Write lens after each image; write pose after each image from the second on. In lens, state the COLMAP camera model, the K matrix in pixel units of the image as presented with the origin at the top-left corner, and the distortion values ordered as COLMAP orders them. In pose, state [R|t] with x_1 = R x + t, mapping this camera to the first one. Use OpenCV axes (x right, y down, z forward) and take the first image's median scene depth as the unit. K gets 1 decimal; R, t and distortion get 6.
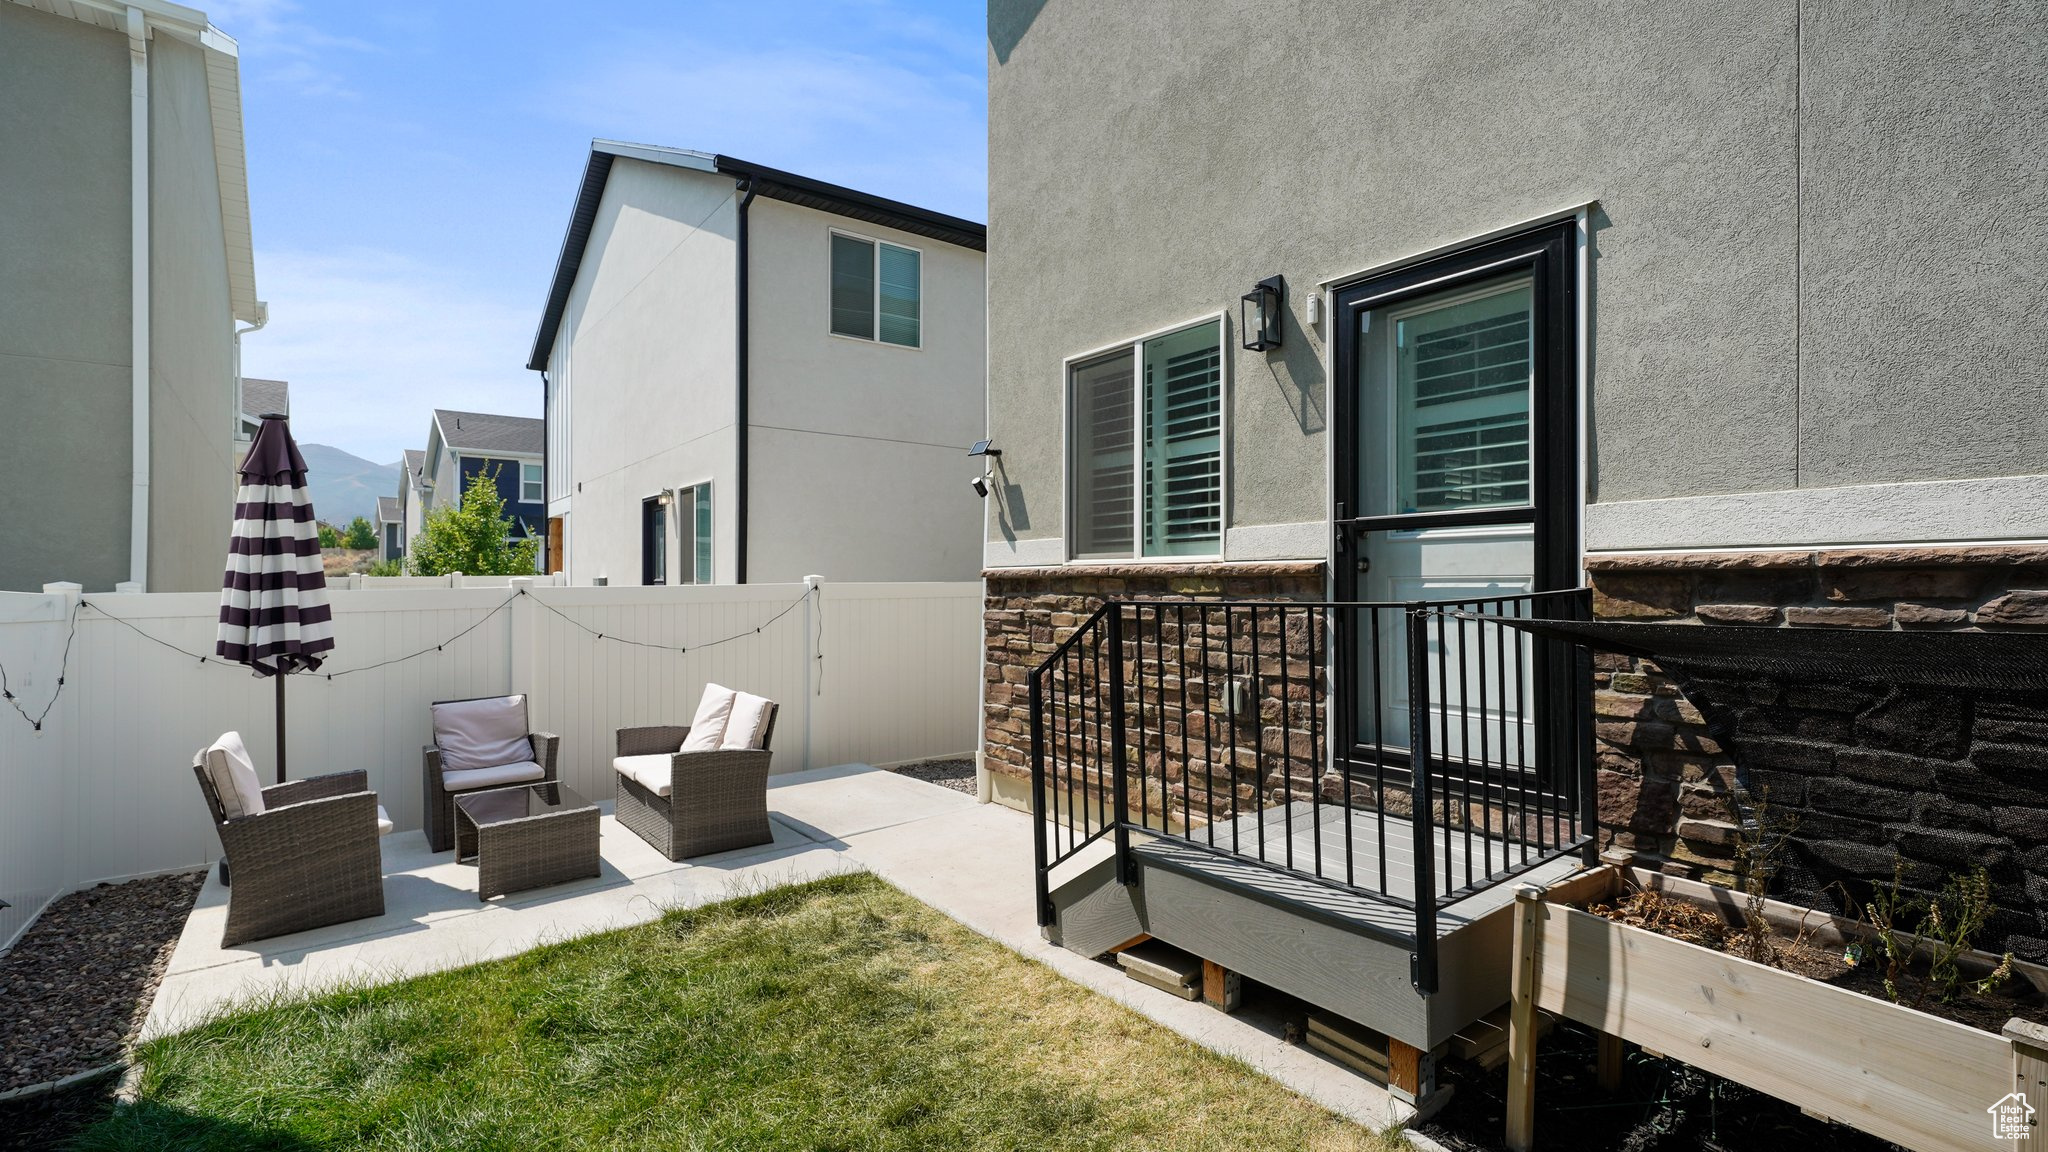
lens RADIAL K [[914.0, 0, 1017.2], [0, 914.0, 562.3], [0, 0, 1]] dist [-0.001634, 0.004645]
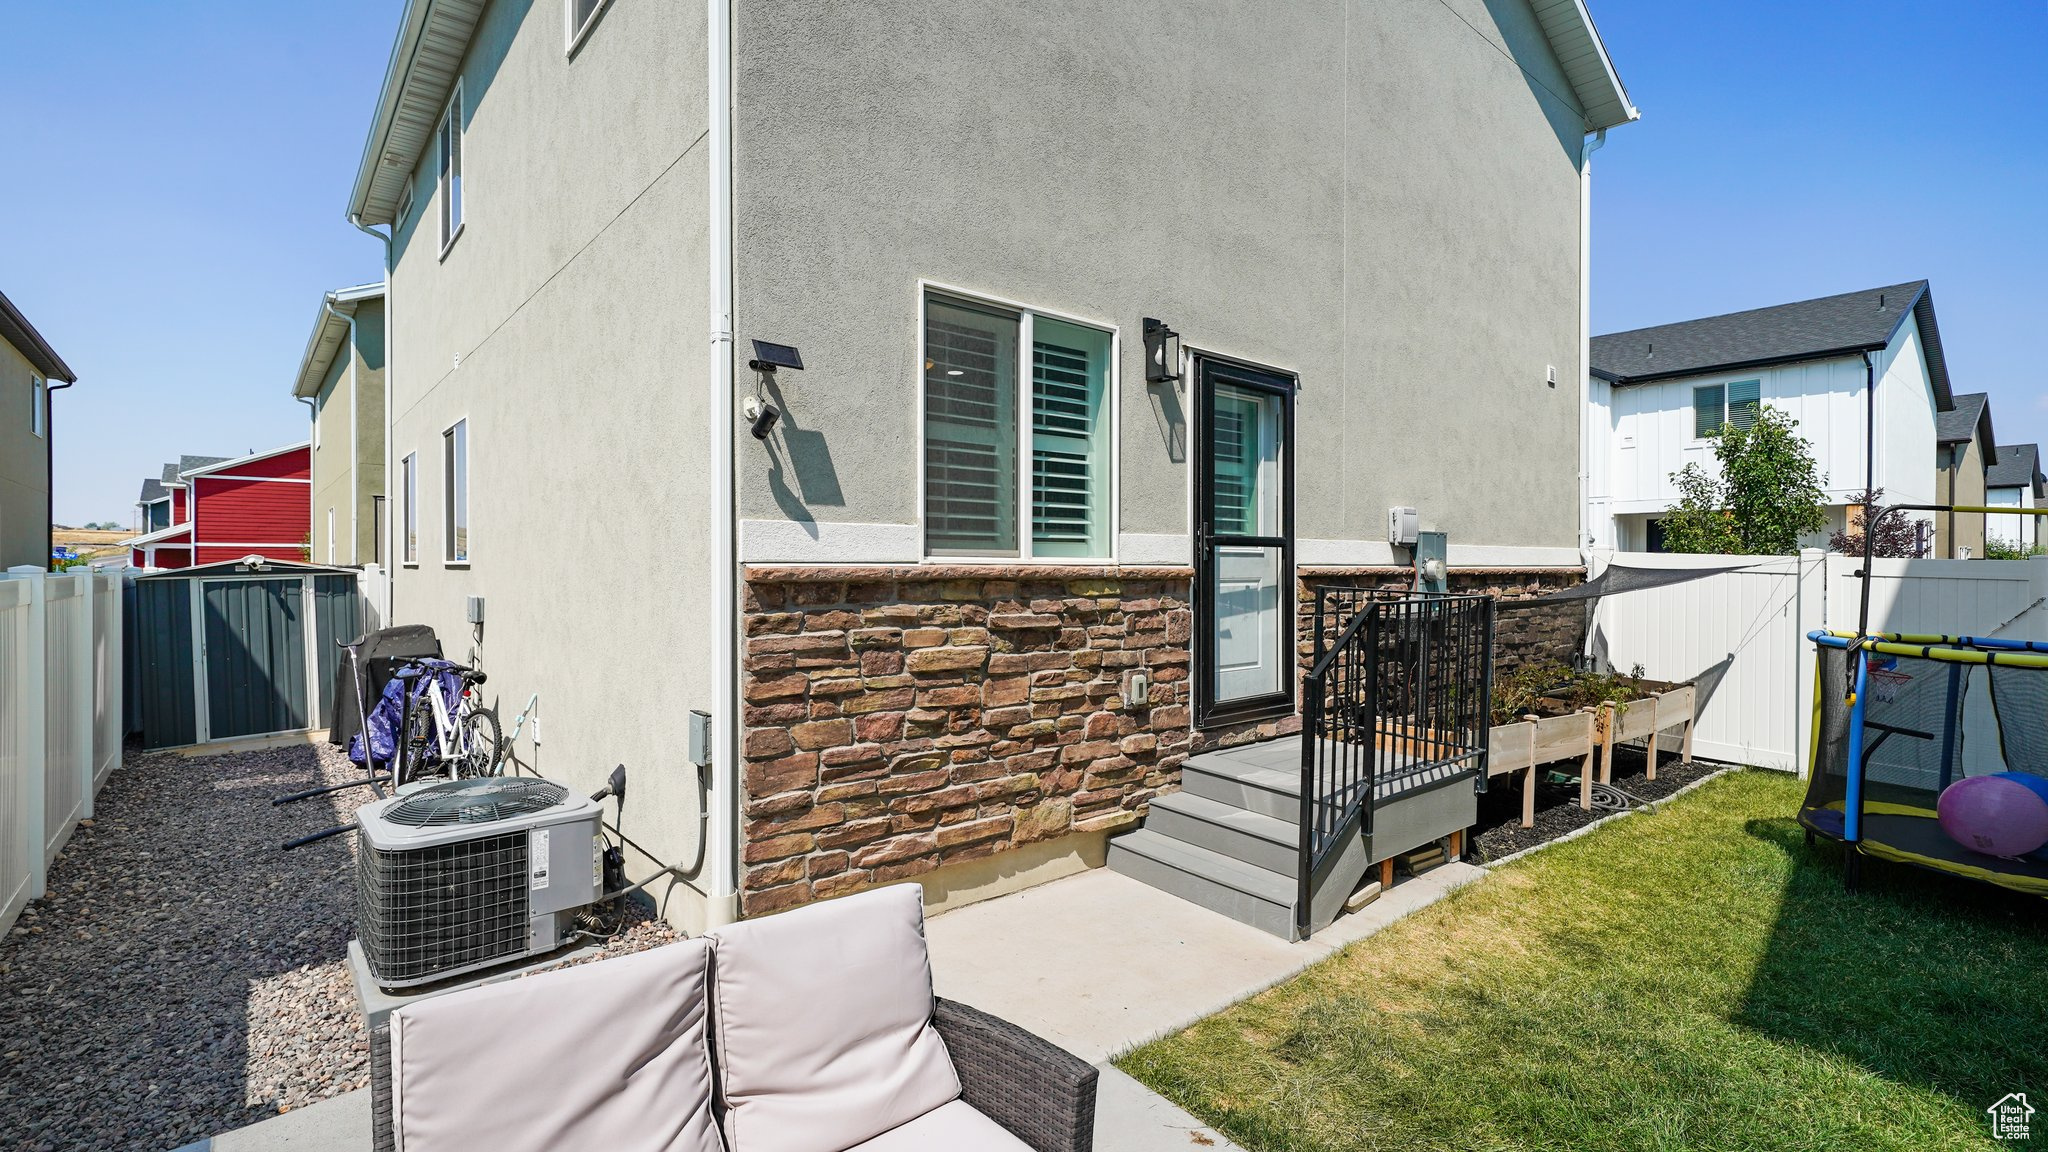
lens RADIAL K [[914.0, 0, 1017.2], [0, 914.0, 562.3], [0, 0, 1]] dist [-0.001634, 0.004645]
pose [[-0.043012, 0.007332, 0.999048, -0.747196], [-0.025771, 0.999632, -0.008446, 0.007326], [-0.998742, -0.026109, -0.042807, 1.052742]]
